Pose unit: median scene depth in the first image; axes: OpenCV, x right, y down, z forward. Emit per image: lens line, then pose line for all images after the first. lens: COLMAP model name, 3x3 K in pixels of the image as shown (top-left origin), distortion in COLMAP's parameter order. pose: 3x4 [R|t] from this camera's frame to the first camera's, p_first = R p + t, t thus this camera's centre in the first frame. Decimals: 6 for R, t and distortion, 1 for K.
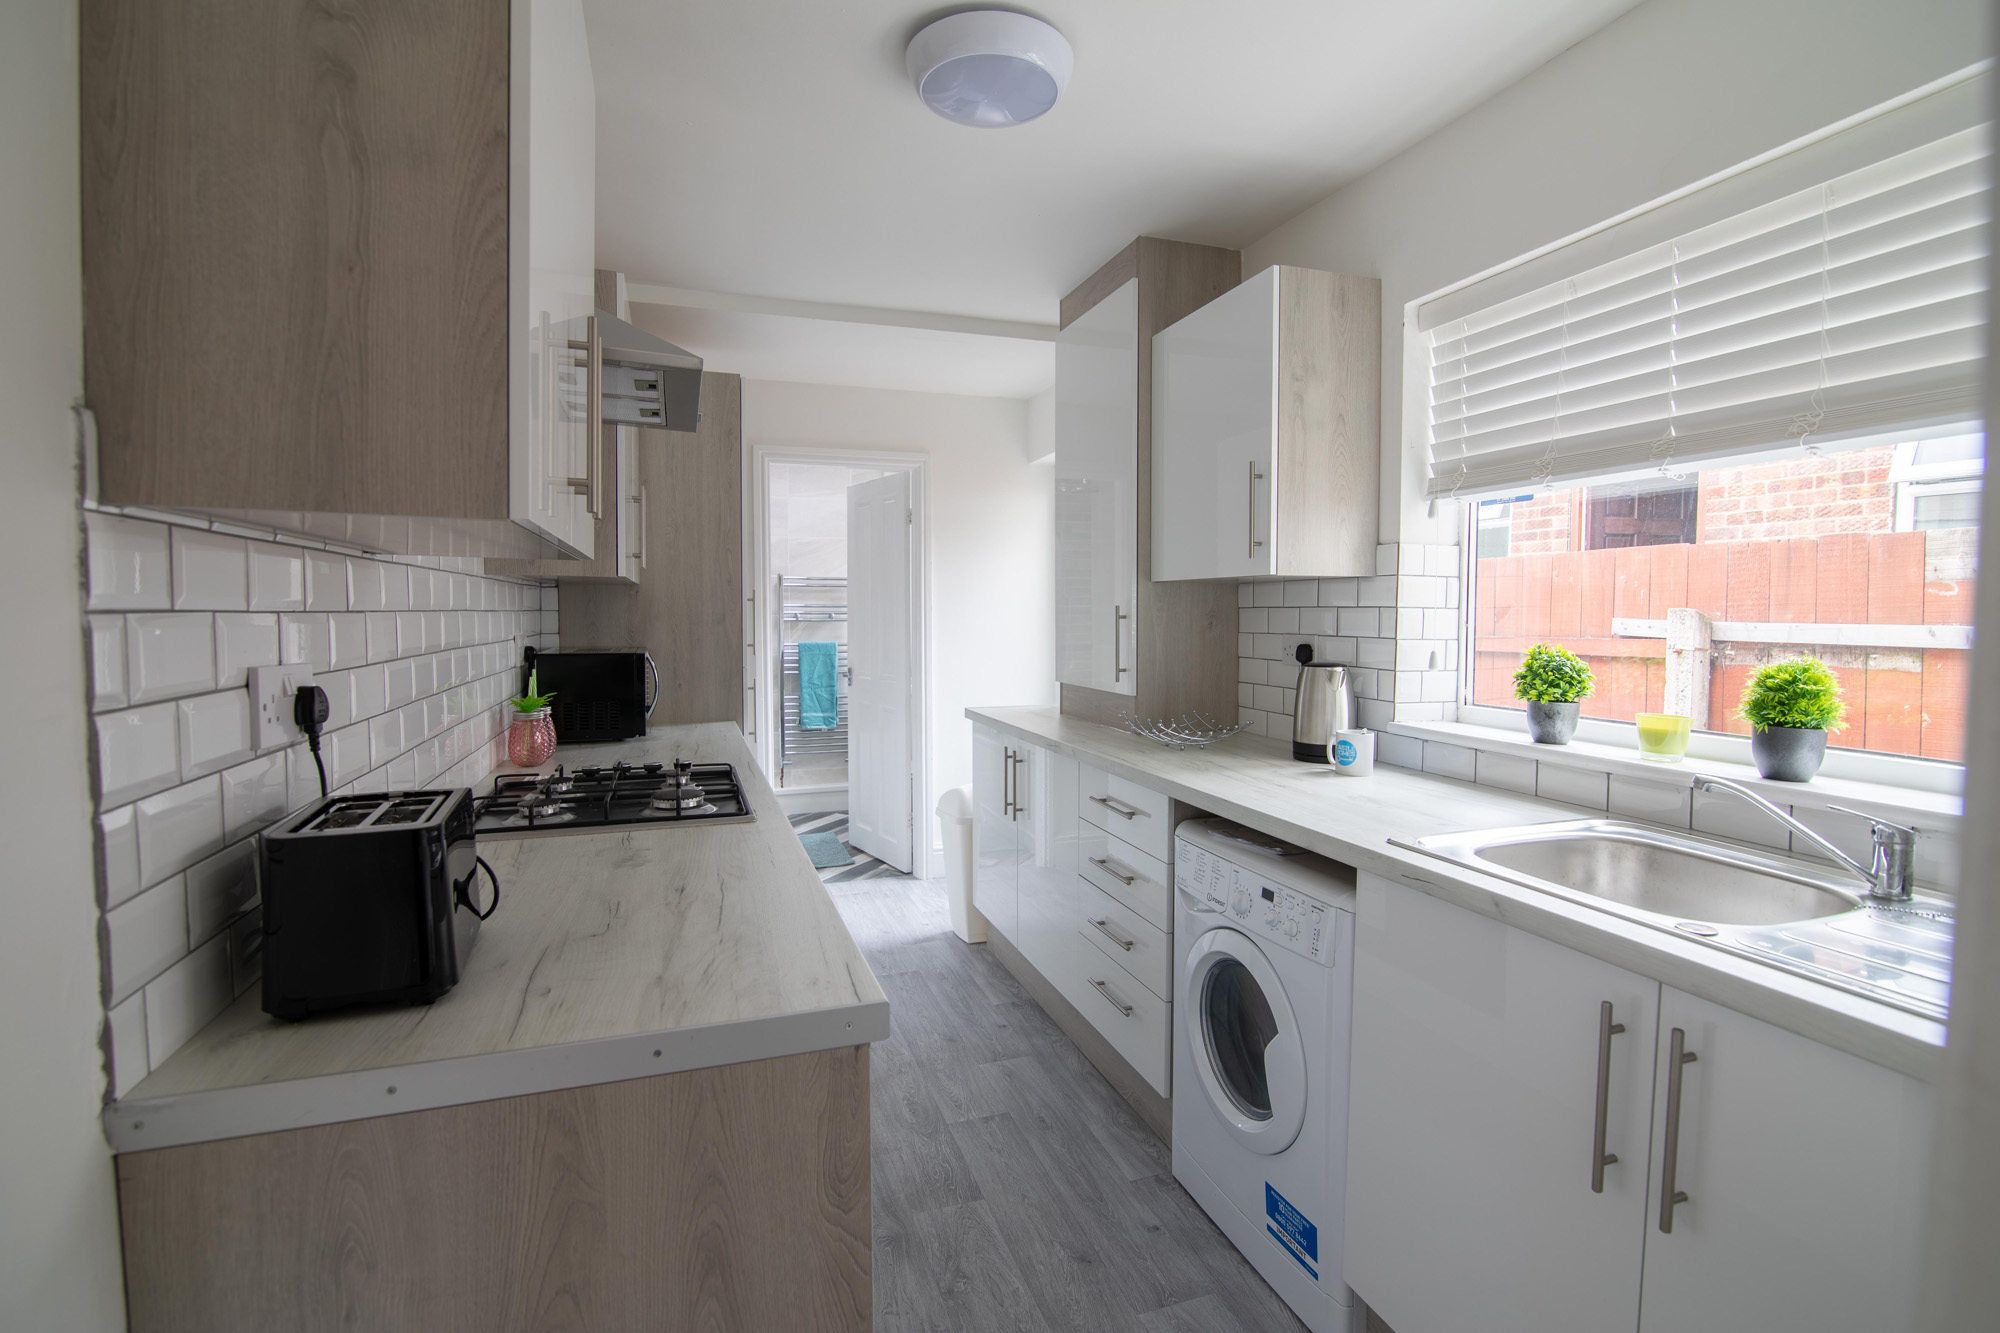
lens RADIAL K [[932.1, 0, 999.8], [0, 932.1, 660.9], [0, 0, 1]] dist [-0.000069, -0.000002]
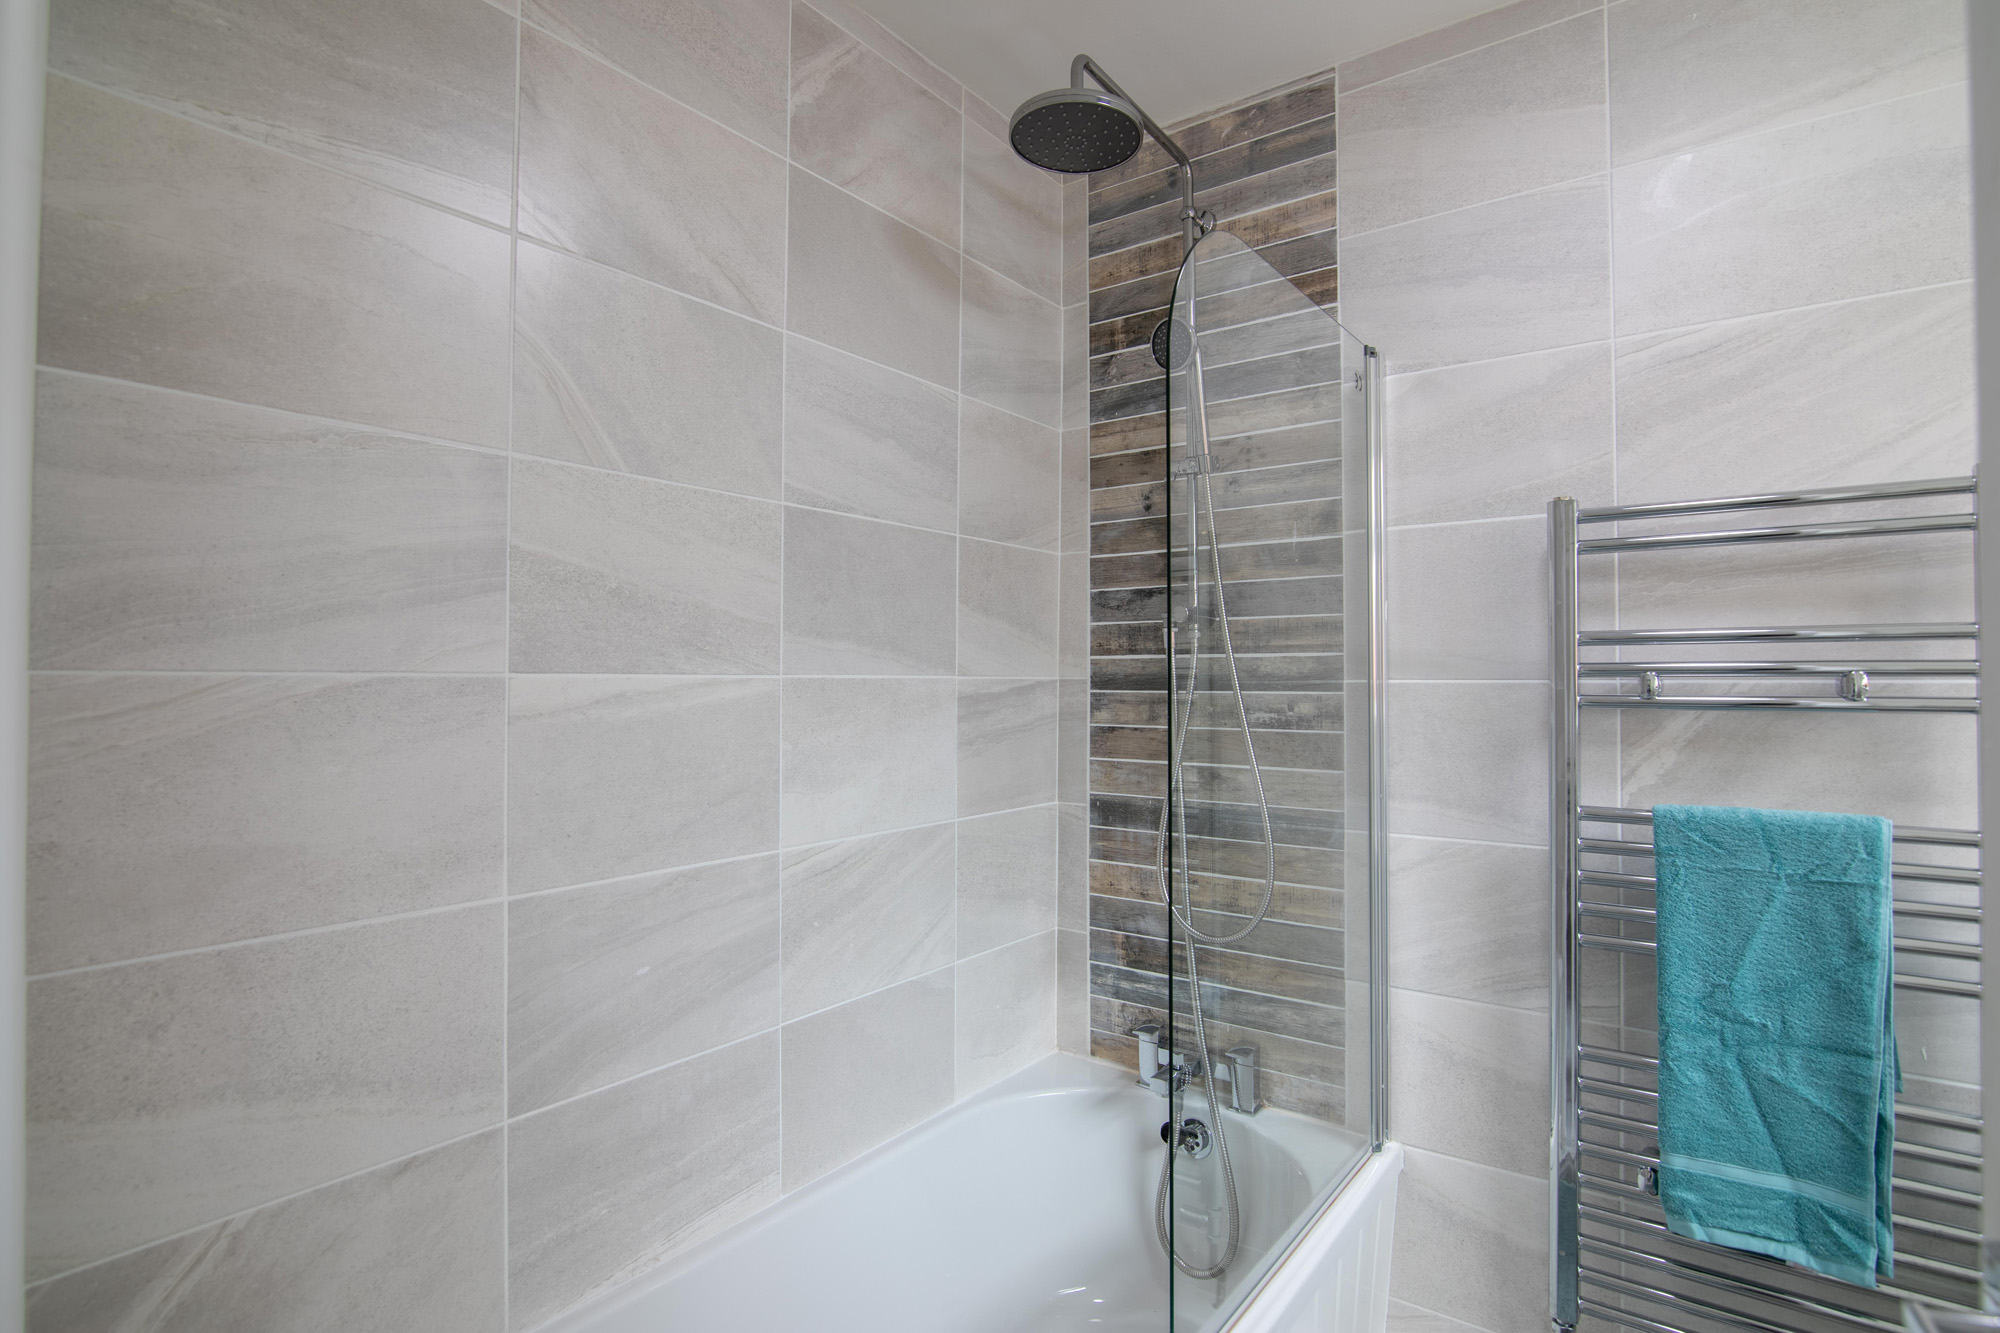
lens RADIAL K [[1035.6, 0, 998.6], [0, 1035.6, 669.4], [0, 0, 1]] dist [0.004393, 0.000803]
pose [[0.567663, -0.003671, -0.823253, -0.104507], [-0.044882, 0.998365, -0.035400, -0.035420], [0.822036, 0.057045, 0.566570, 0.733846]]
